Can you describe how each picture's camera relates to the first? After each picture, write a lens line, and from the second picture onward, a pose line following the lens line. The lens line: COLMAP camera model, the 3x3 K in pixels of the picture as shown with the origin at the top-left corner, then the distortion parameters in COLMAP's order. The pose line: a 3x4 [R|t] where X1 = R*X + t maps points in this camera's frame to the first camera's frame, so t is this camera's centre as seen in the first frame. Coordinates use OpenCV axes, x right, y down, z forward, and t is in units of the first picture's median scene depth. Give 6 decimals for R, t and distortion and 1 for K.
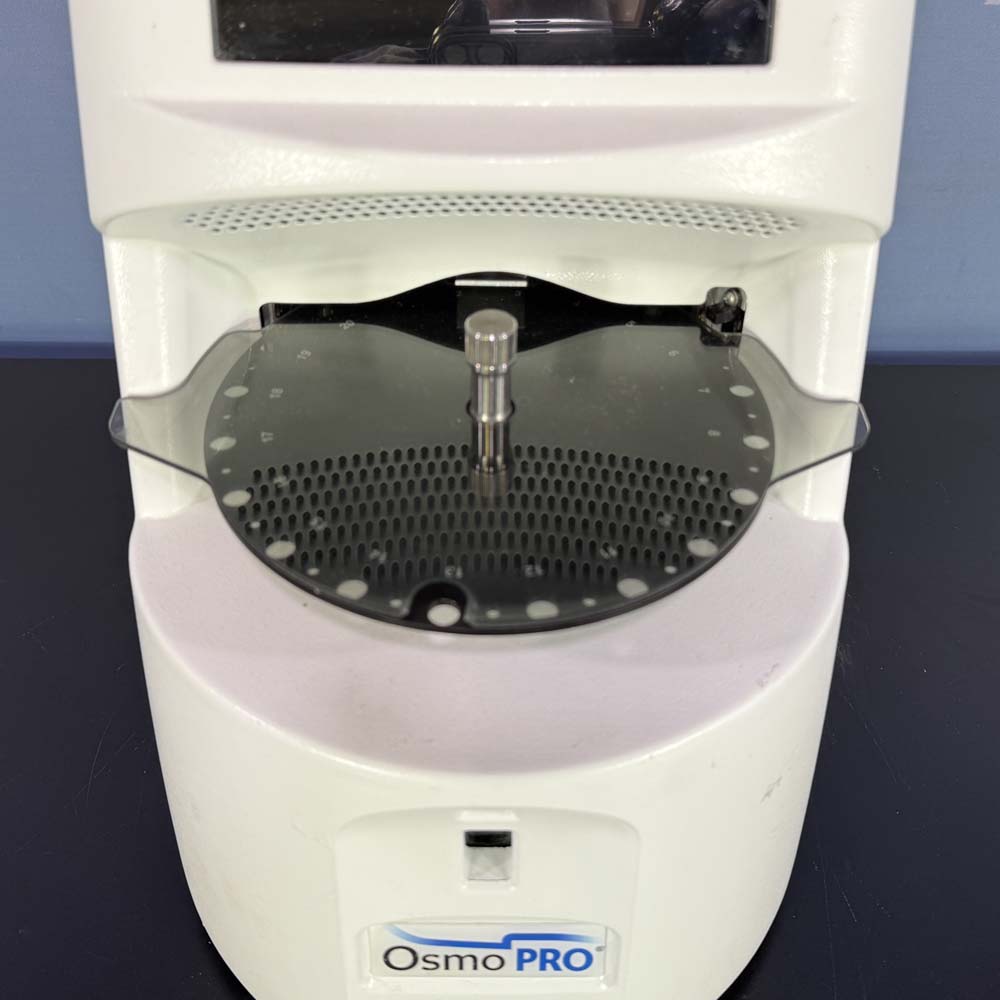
lens RADIAL K [[1274.0, 0, 521.2], [0, 1274.0, 421.8], [0, 0, 1]] dist [0.112239, -0.011250]
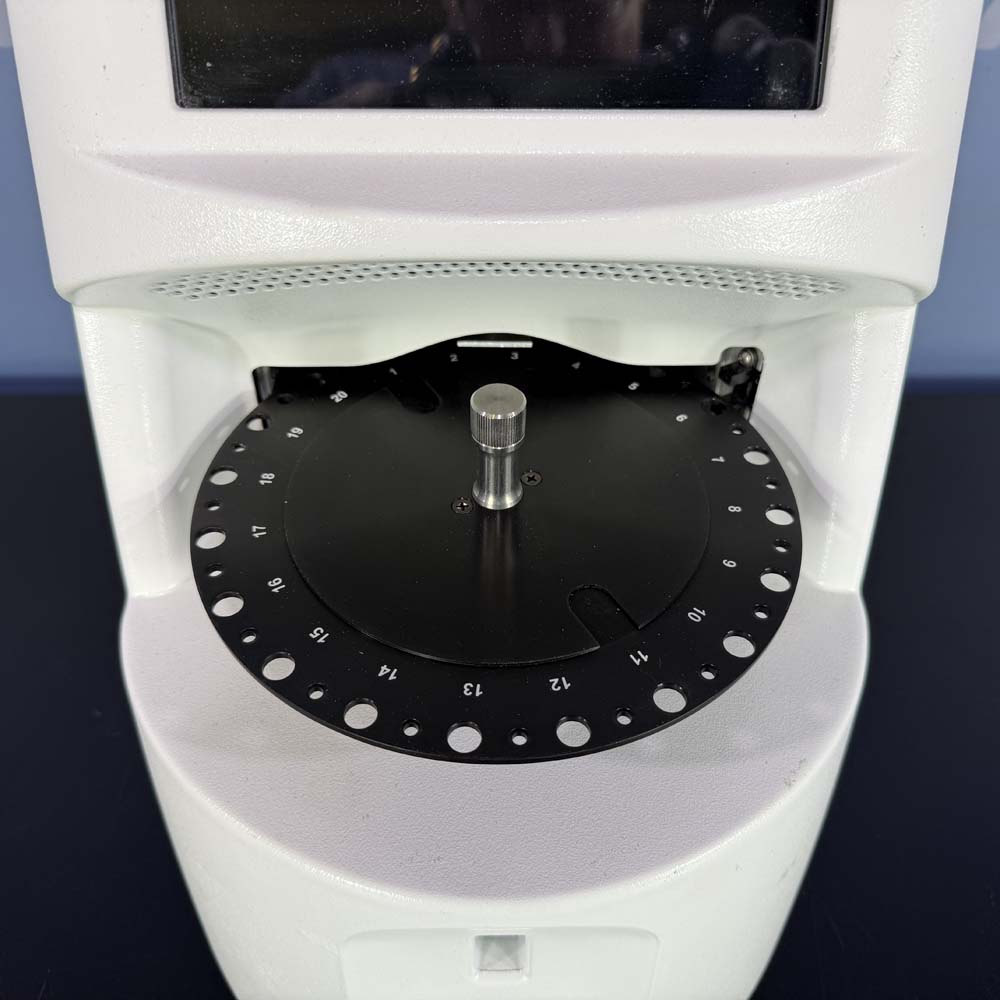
lens RADIAL K [[1015.8, 0, 518.6], [0, 1015.8, 499.4], [0, 0, 1]] dist [0.049296, -0.167185]
pose [[0.999900, -0.007916, 0.011722, -0.017416], [0.006815, 0.995812, 0.091173, -0.069127], [-0.012395, -0.091084, 0.995766, 0.261195]]
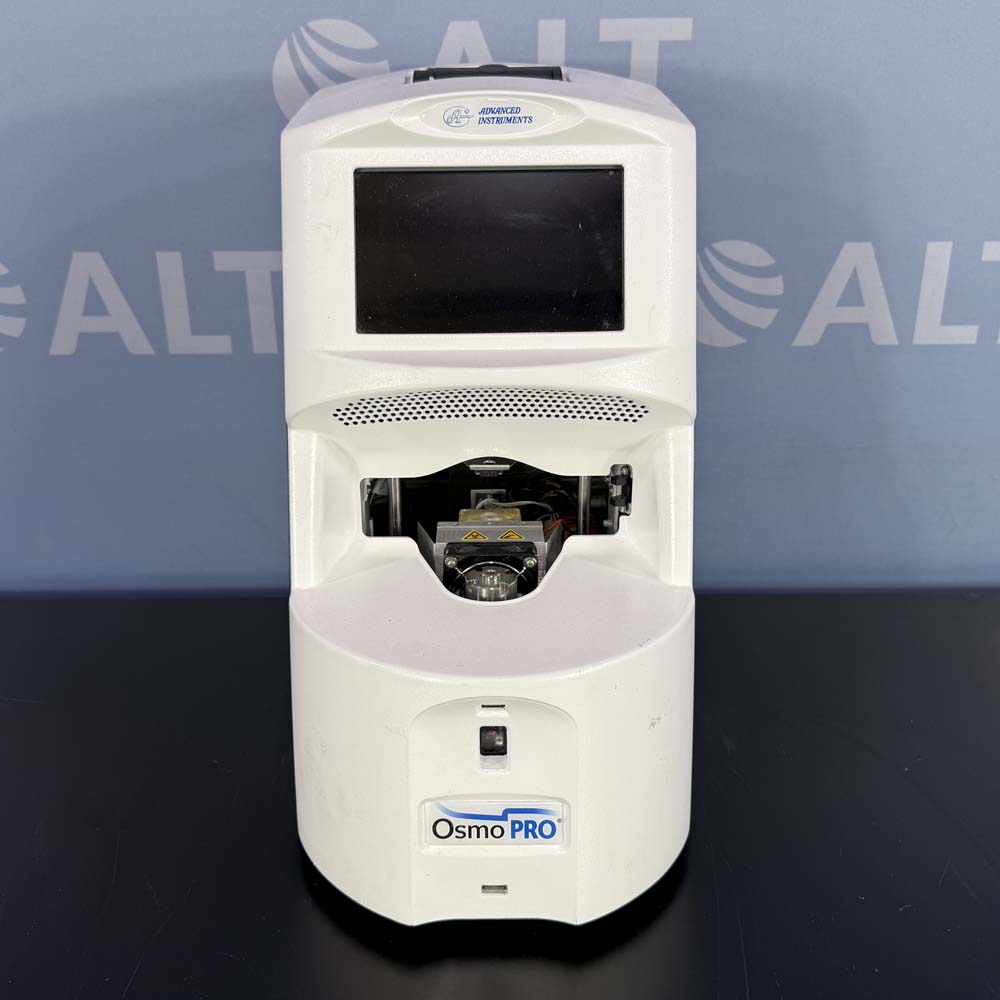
lens RADIAL K [[1274.0, 0, 521.2], [0, 1274.0, 421.8], [0, 0, 1]] dist [0.112239, -0.011250]
pose [[0.999734, -0.021420, 0.008556, 0.006863], [0.023056, 0.938686, -0.344001, 0.497095], [-0.000663, 0.344107, 0.938930, -0.771674]]
